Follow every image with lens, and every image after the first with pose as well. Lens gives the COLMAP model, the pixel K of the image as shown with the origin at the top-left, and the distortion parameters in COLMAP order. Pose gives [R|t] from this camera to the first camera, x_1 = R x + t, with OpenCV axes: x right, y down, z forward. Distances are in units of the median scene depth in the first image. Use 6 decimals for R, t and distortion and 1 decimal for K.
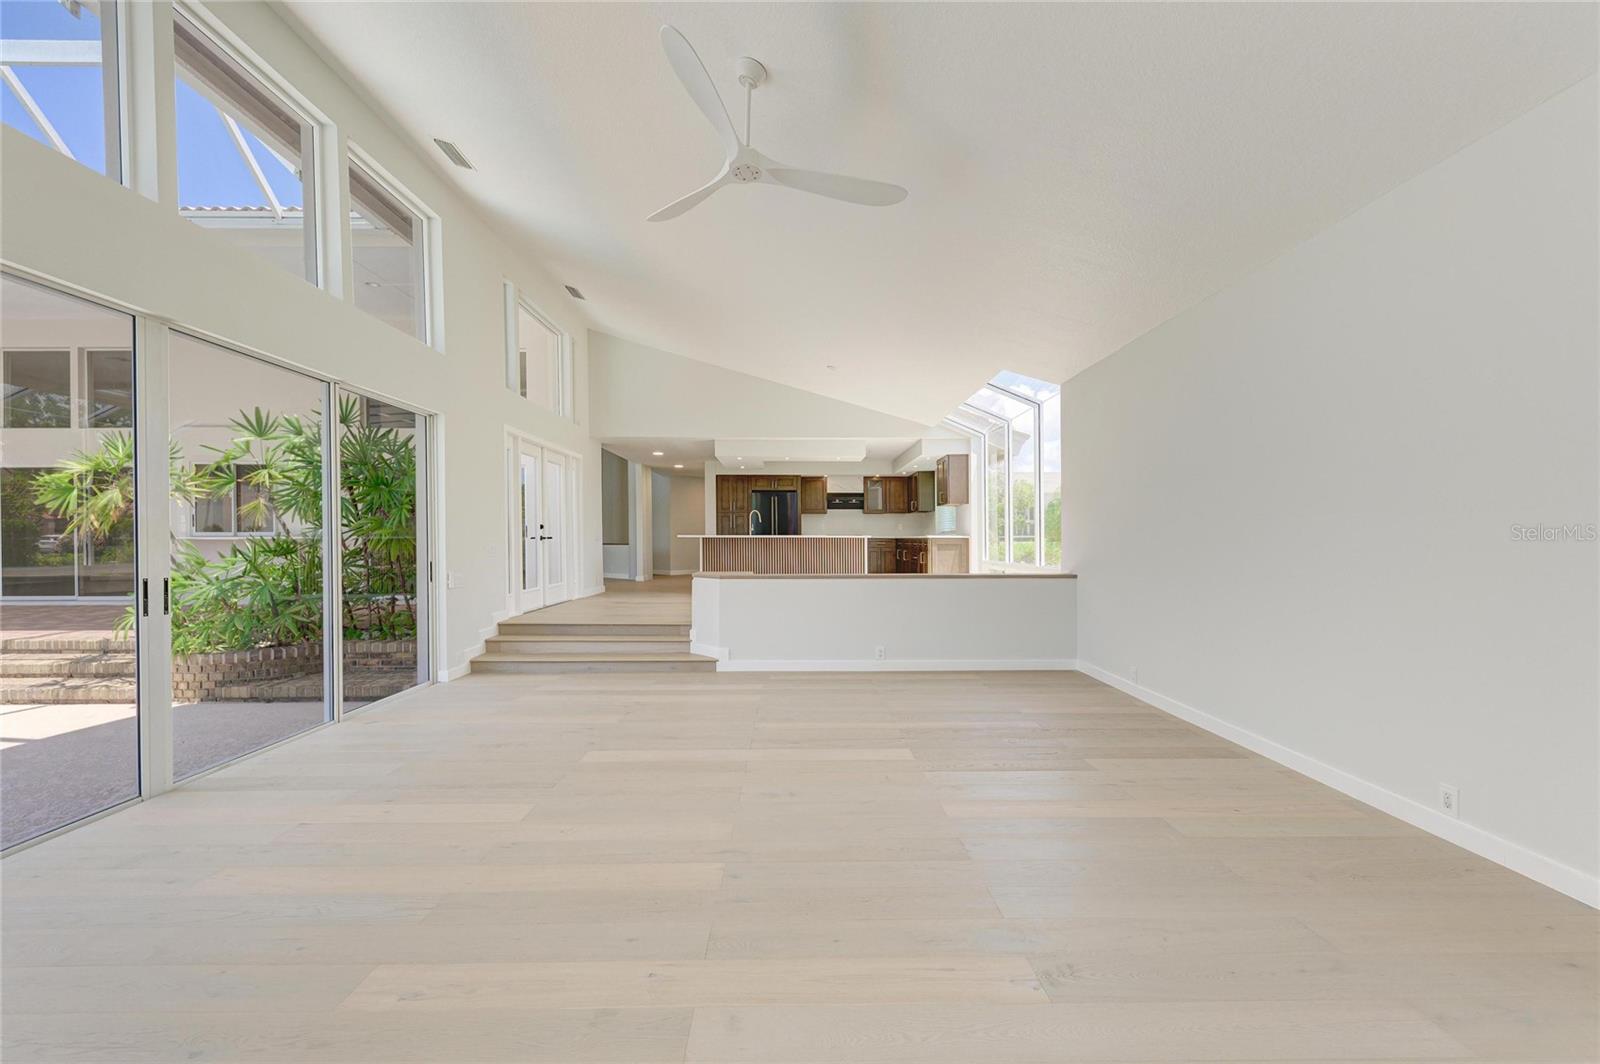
lens RADIAL K [[646.2, 0, 801.6], [0, 646.2, 541.3], [0, 0, 1]] dist [0.002471, 0.000001]
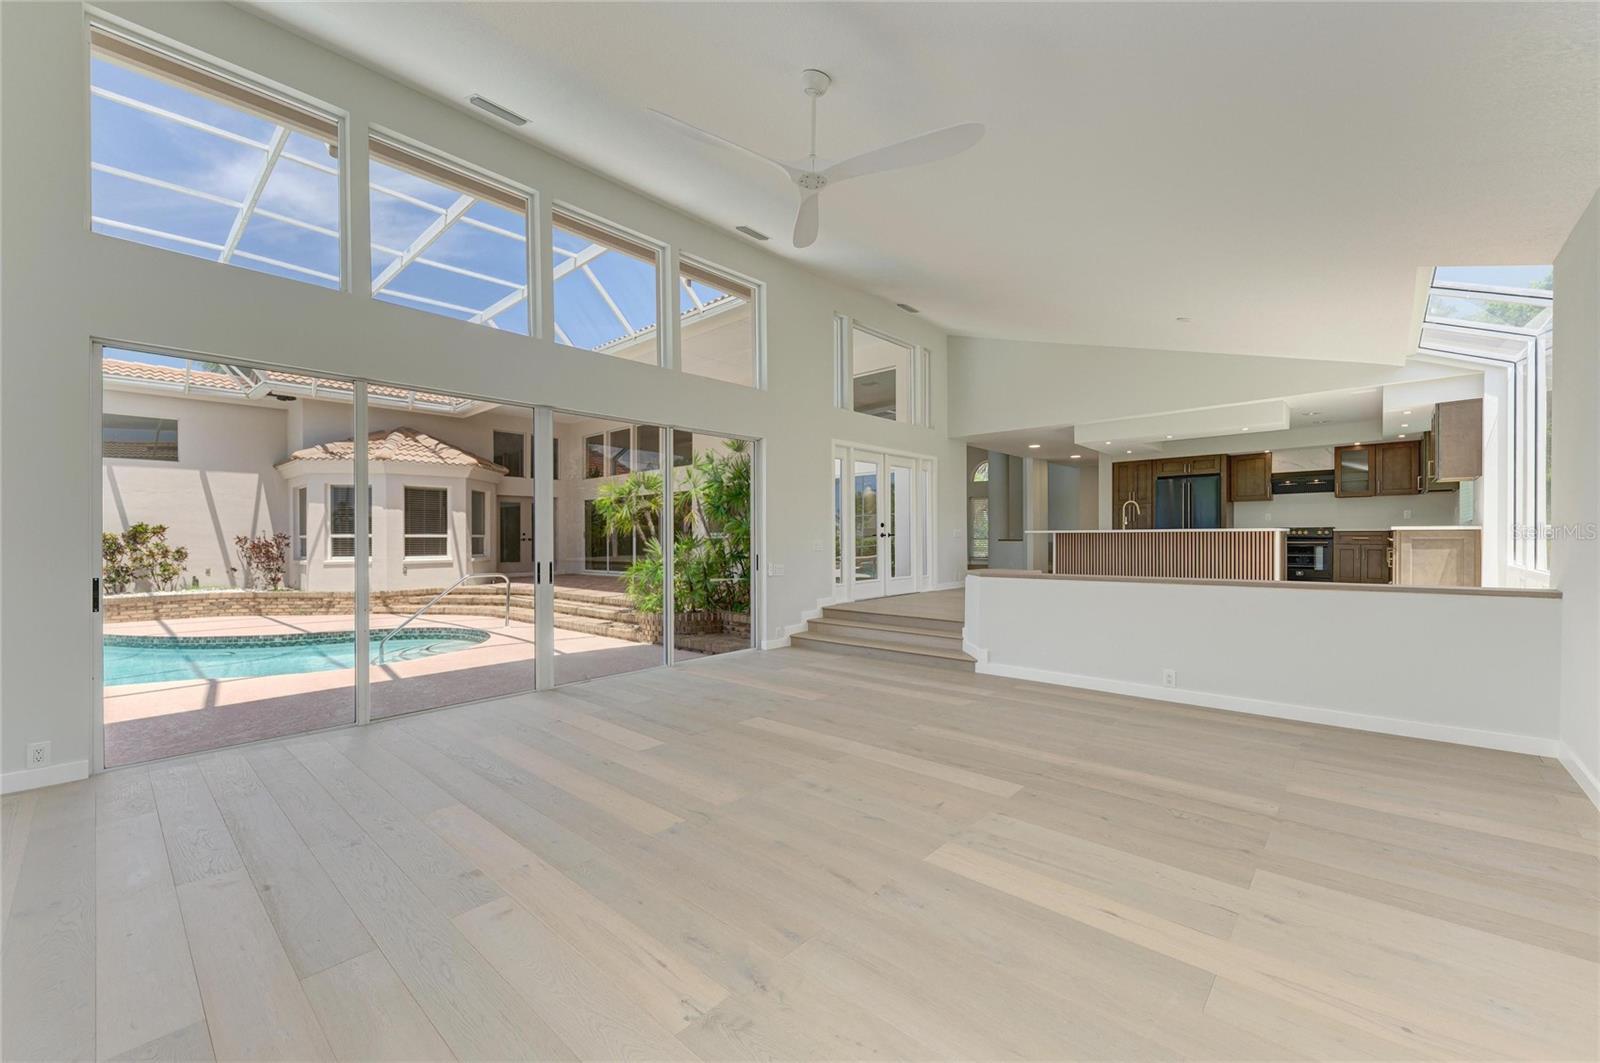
lens RADIAL K [[636.2, 0, 801.4], [0, 636.2, 540.2], [0, 0, 1]] dist [0.006982, -0.000153]
pose [[0.730659, -0.002392, -0.682738, 0.198129], [0.005402, 0.999983, 0.002278, 0.000403], [0.682721, -0.005352, 0.730660, 0.079374]]
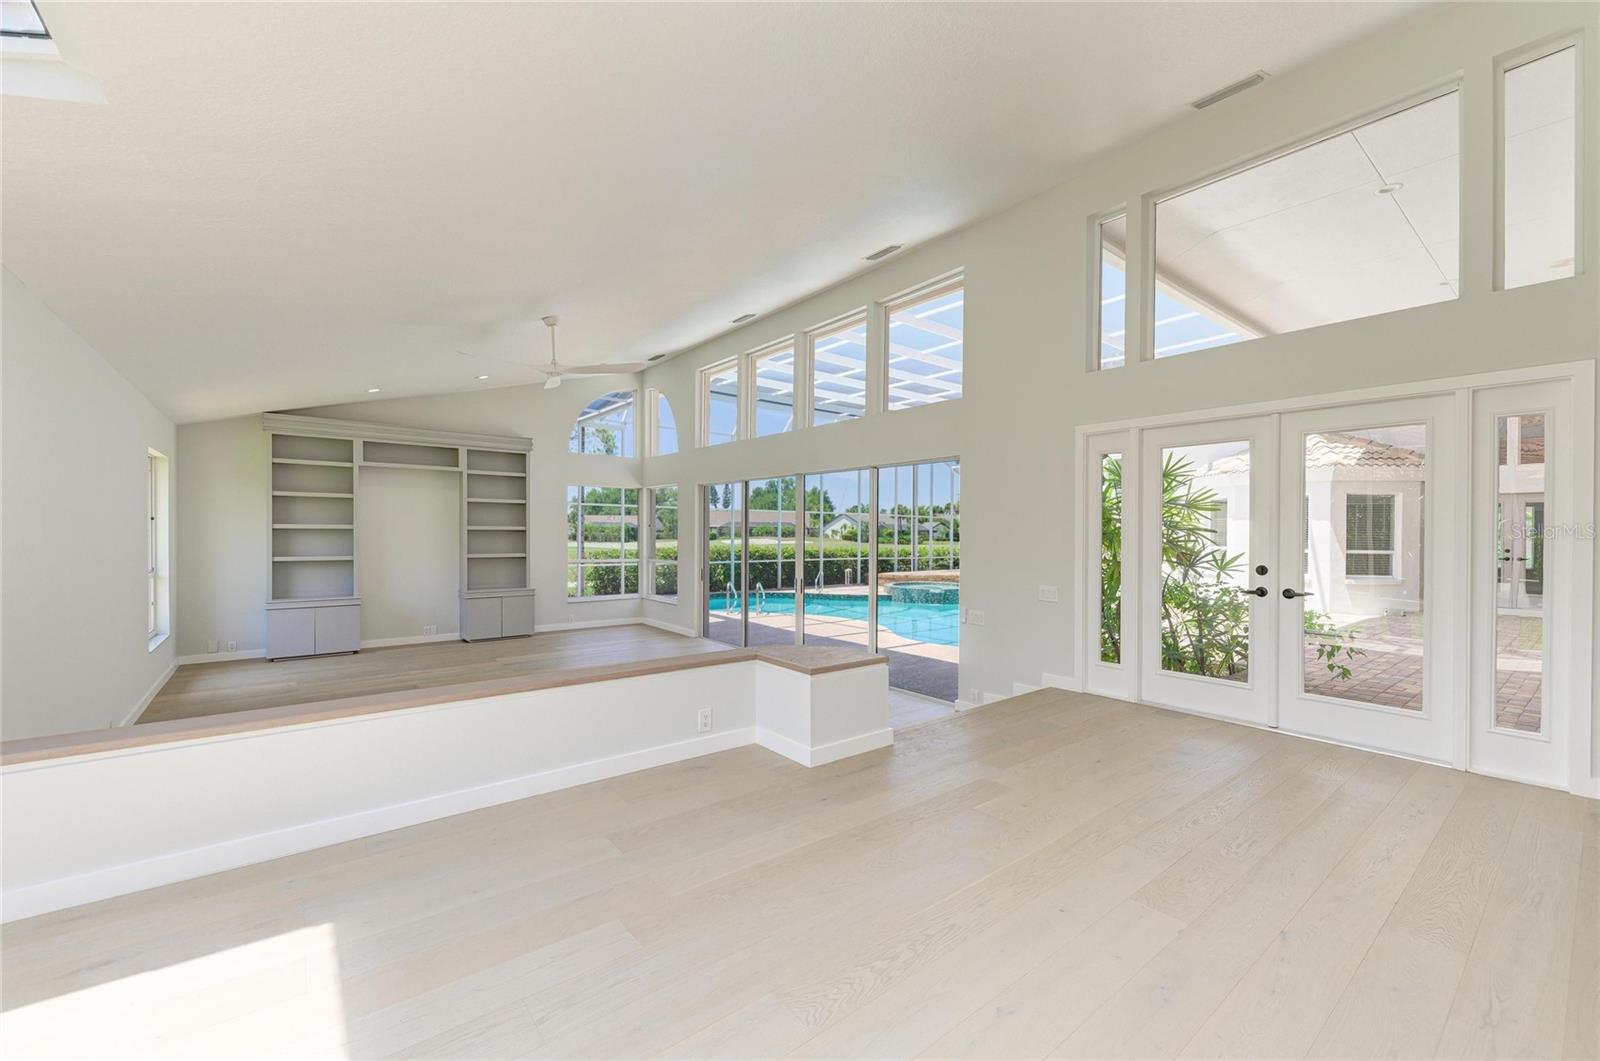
lens RADIAL K [[641.3, 0, 815.2], [0, 641.3, 534.2], [0, 0, 1]] dist [0.006803, 0.000026]
pose [[-0.785622, -0.002570, -0.618701, 0.156778], [-0.008504, 0.999942, 0.006645, -0.041280], [0.618648, 0.010482, -0.785599, 0.950687]]
